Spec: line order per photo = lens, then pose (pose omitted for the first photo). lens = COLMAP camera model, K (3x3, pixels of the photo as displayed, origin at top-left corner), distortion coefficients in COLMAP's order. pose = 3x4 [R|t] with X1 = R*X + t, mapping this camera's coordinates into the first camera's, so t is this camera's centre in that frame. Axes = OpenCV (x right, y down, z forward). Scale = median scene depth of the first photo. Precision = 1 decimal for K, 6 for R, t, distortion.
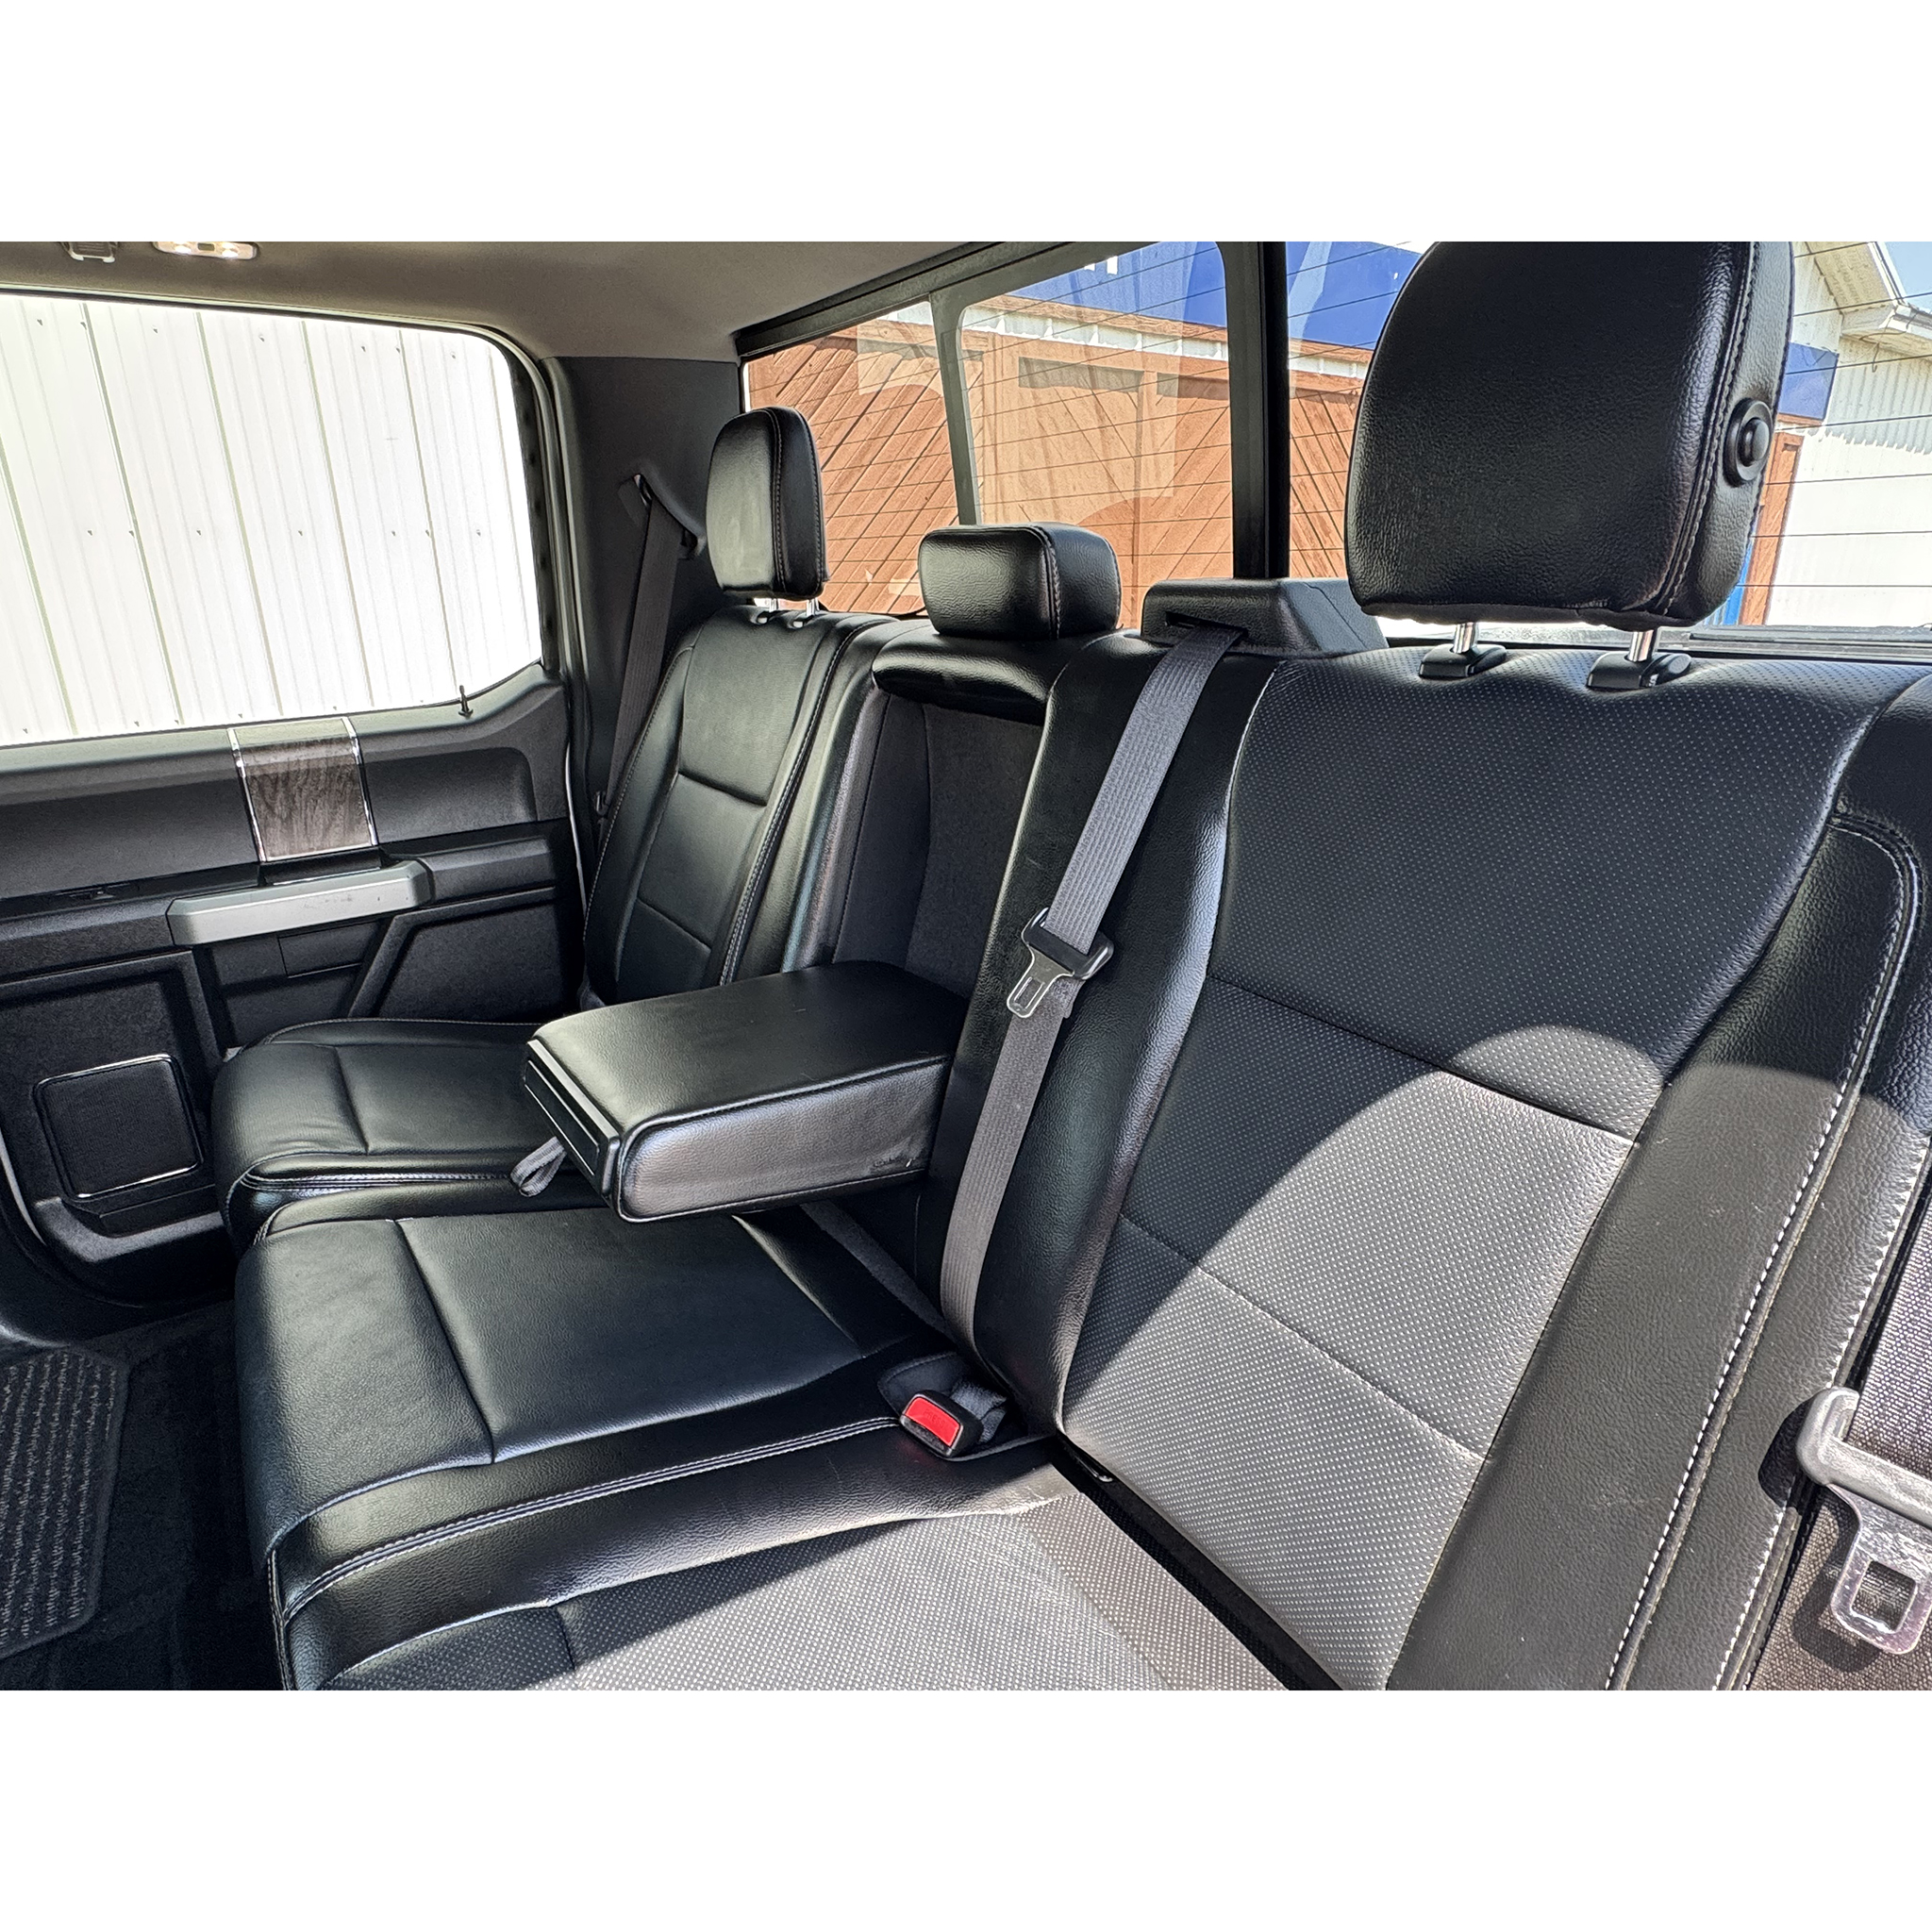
lens RADIAL K [[1145.9, 0, 951.0], [0, 1145.9, 963.9], [0, 0, 1]] dist [0.001041, -0.001069]
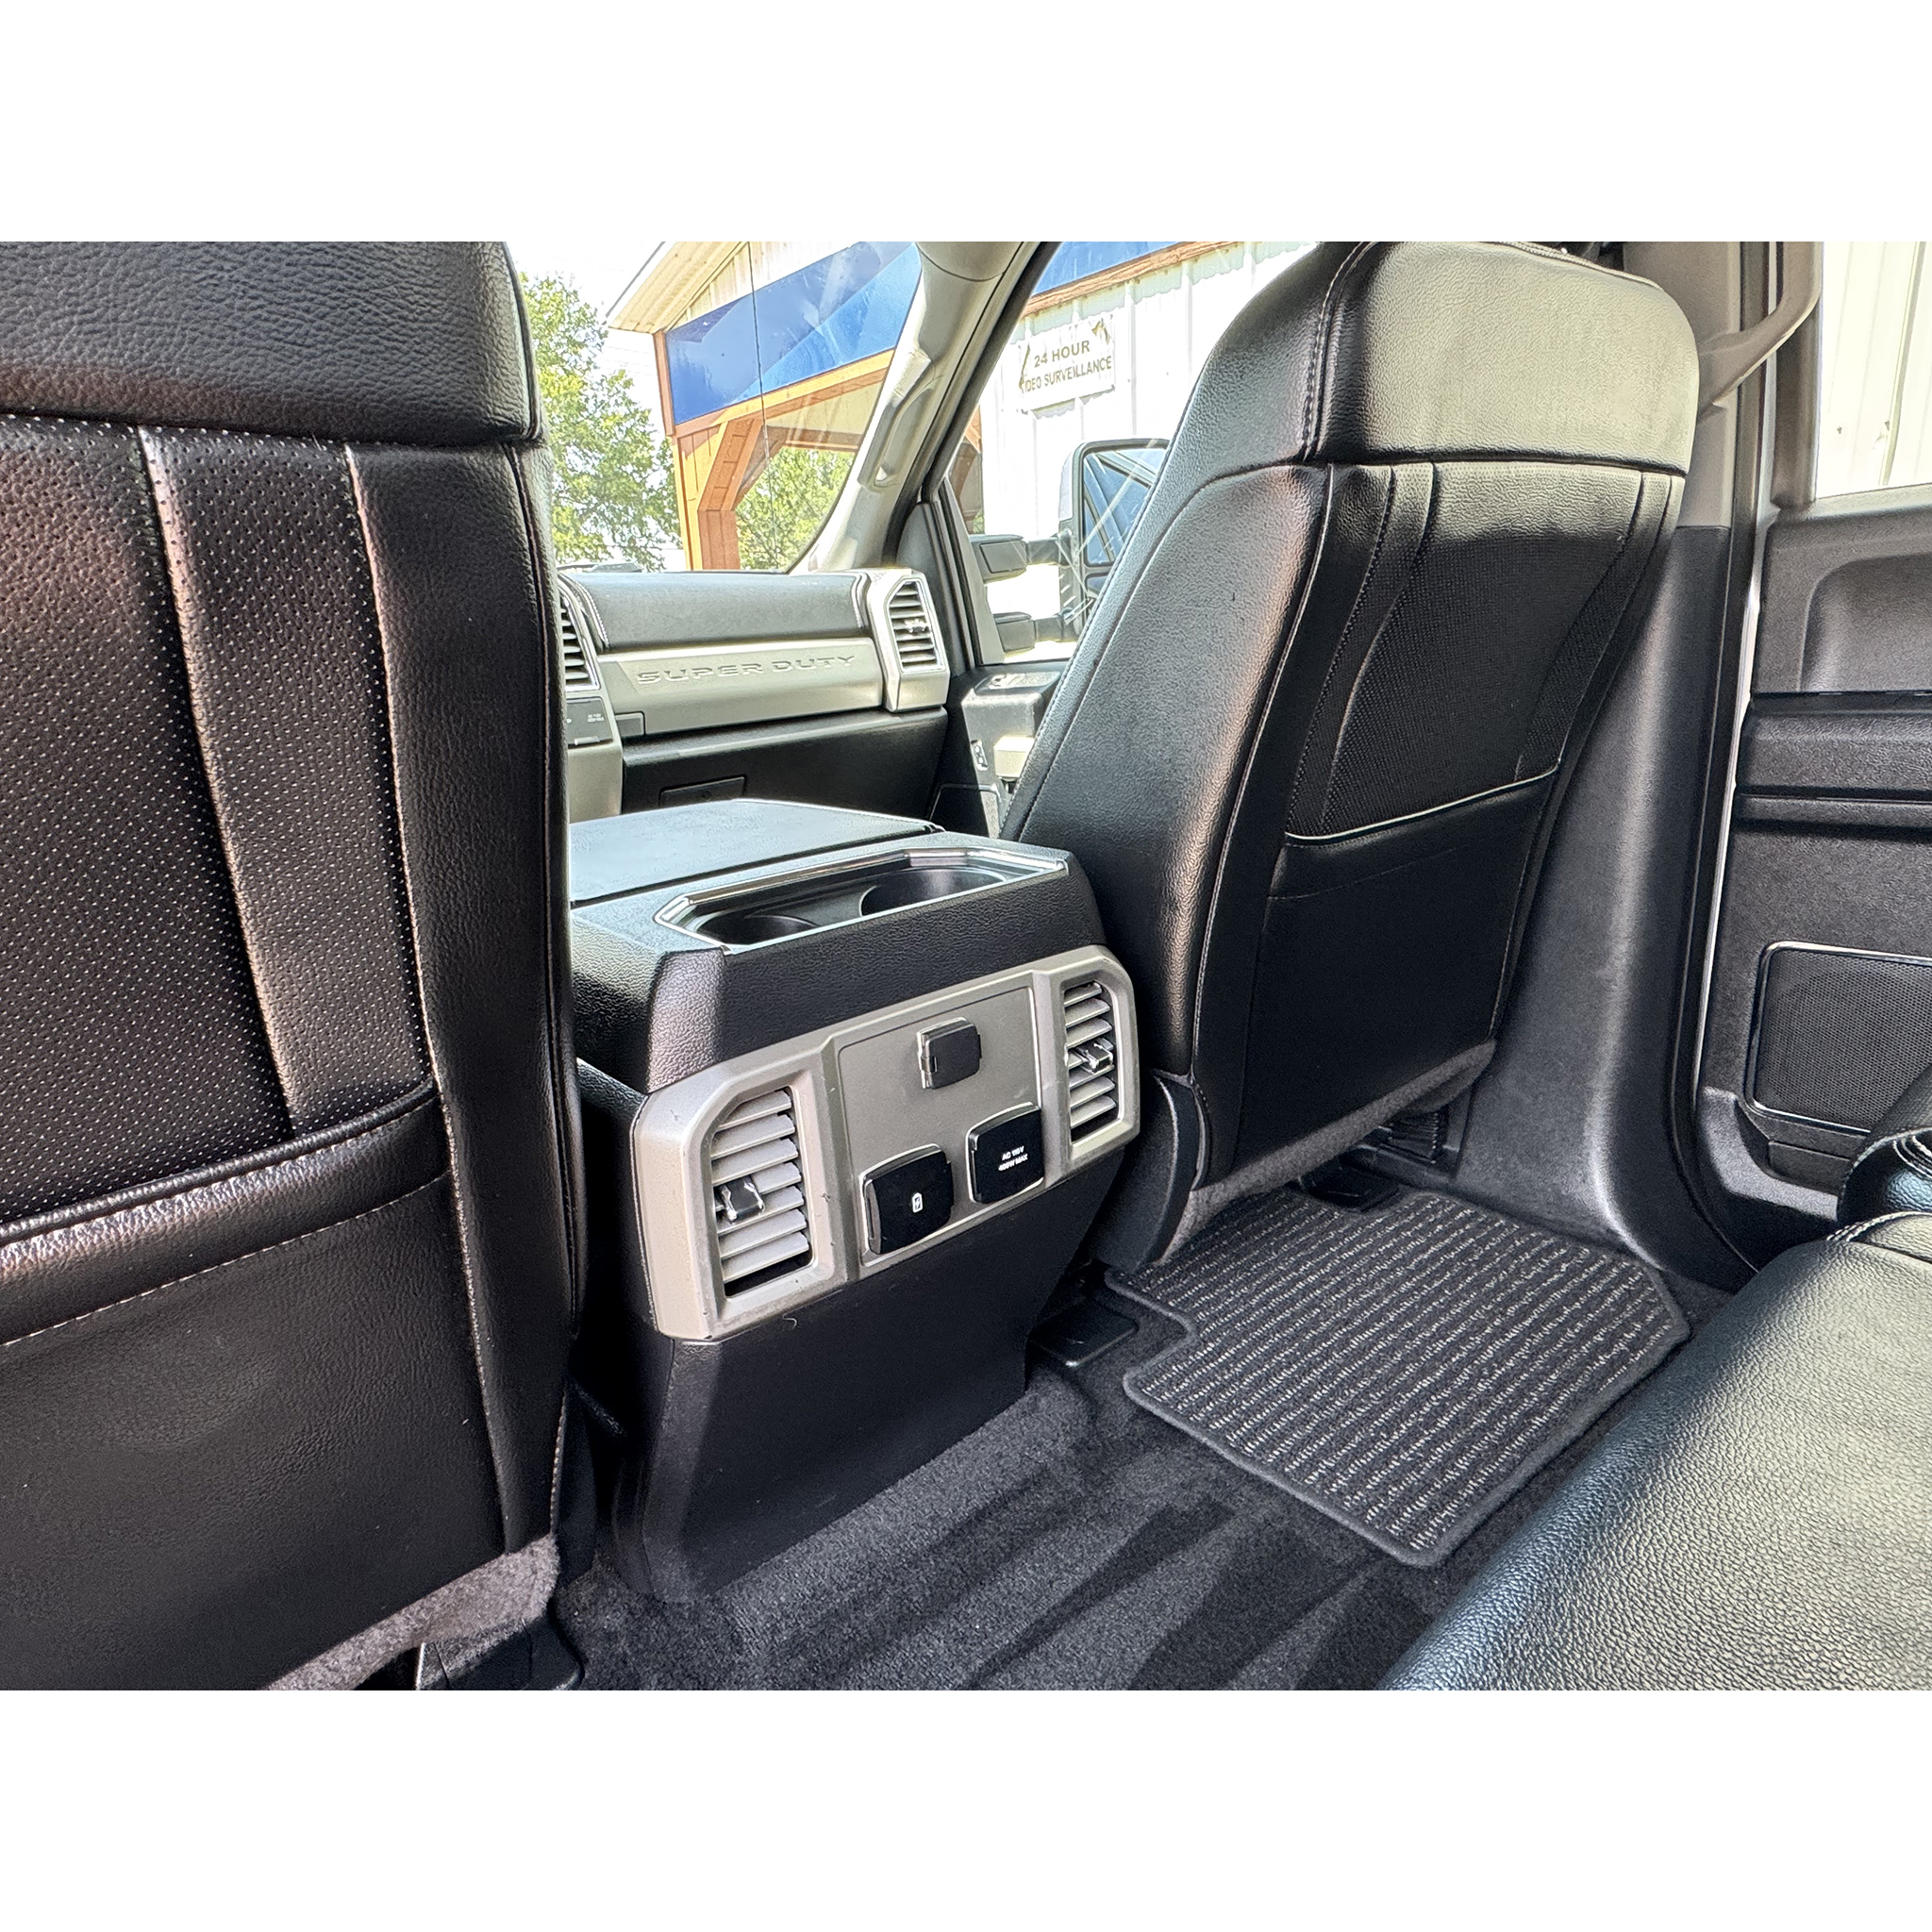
lens RADIAL K [[1145.9, 0, 951.0], [0, 1145.9, 963.9], [0, 0, 1]] dist [0.001041, -0.001069]
pose [[0.108547, 0.289439, -0.951022, -0.133154], [-0.270573, 0.929159, 0.251902, 0.071745], [0.956560, 0.229977, 0.179172, 0.345664]]
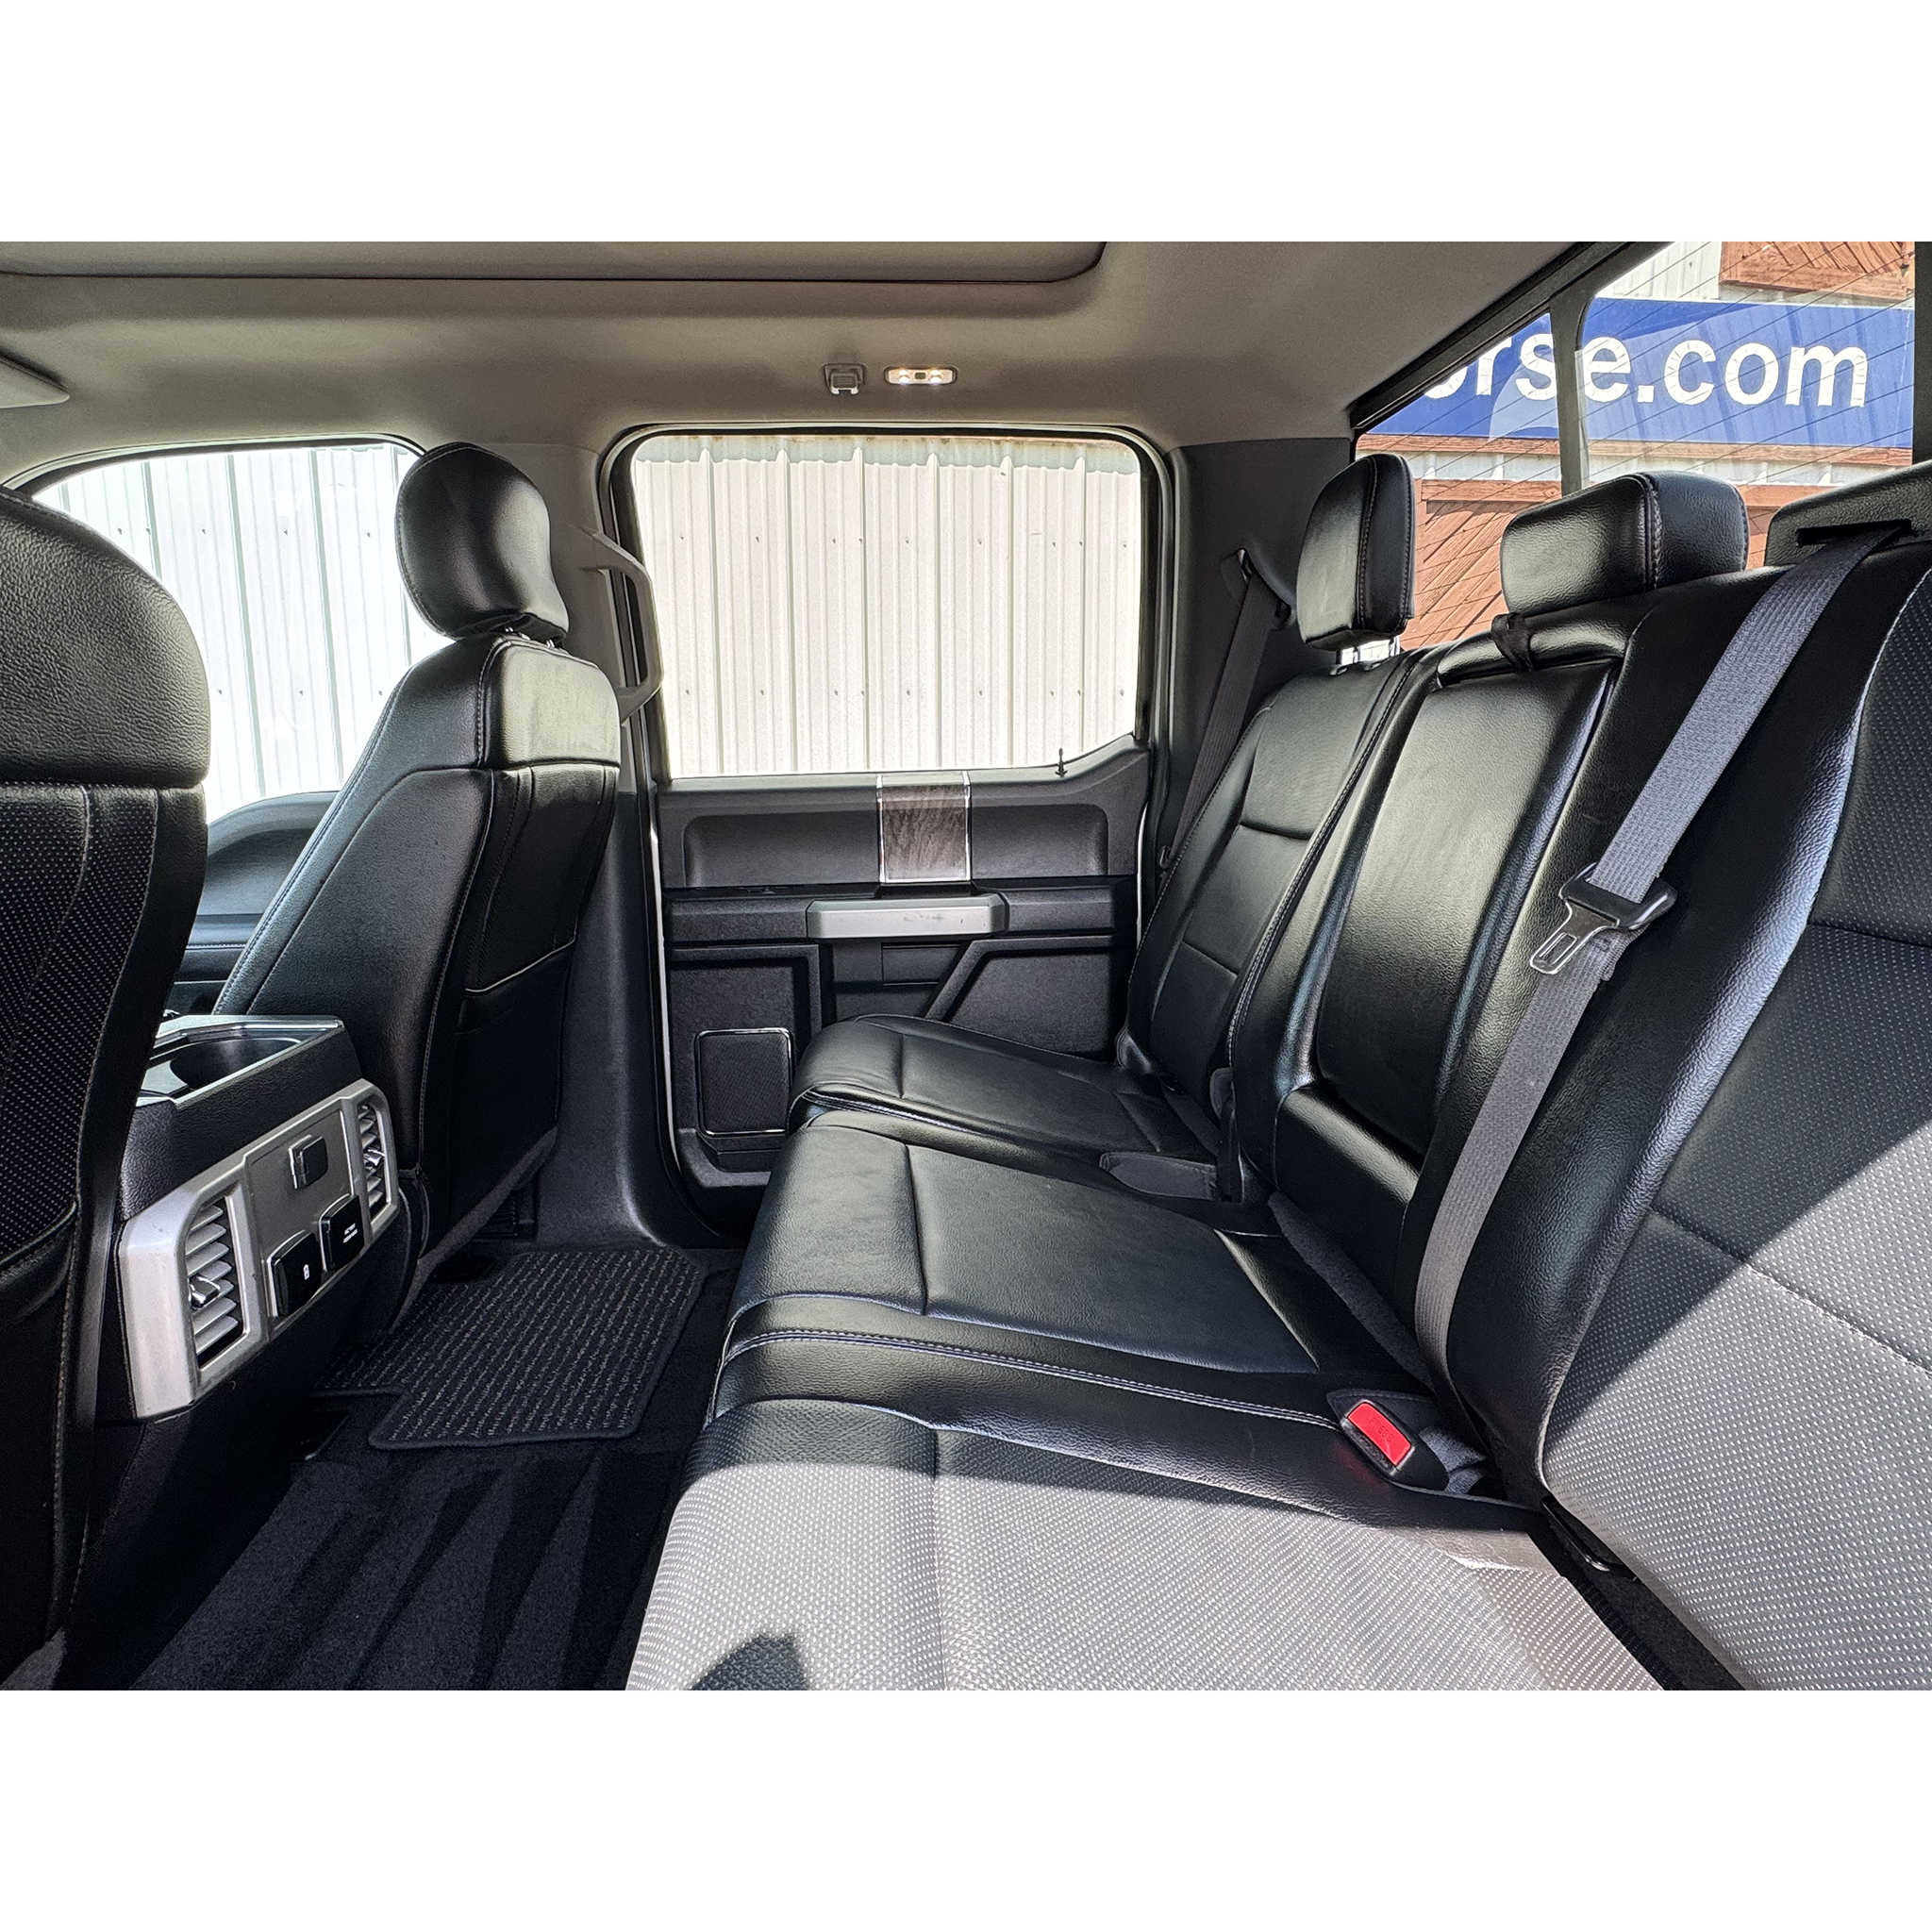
lens RADIAL K [[1145.9, 0, 951.0], [0, 1145.9, 963.9], [0, 0, 1]] dist [0.001041, -0.001069]
pose [[0.864709, 0.093860, -0.493426, 0.058485], [-0.173732, 0.977639, -0.118489, 0.128239], [0.471271, 0.188182, 0.861679, 0.027132]]
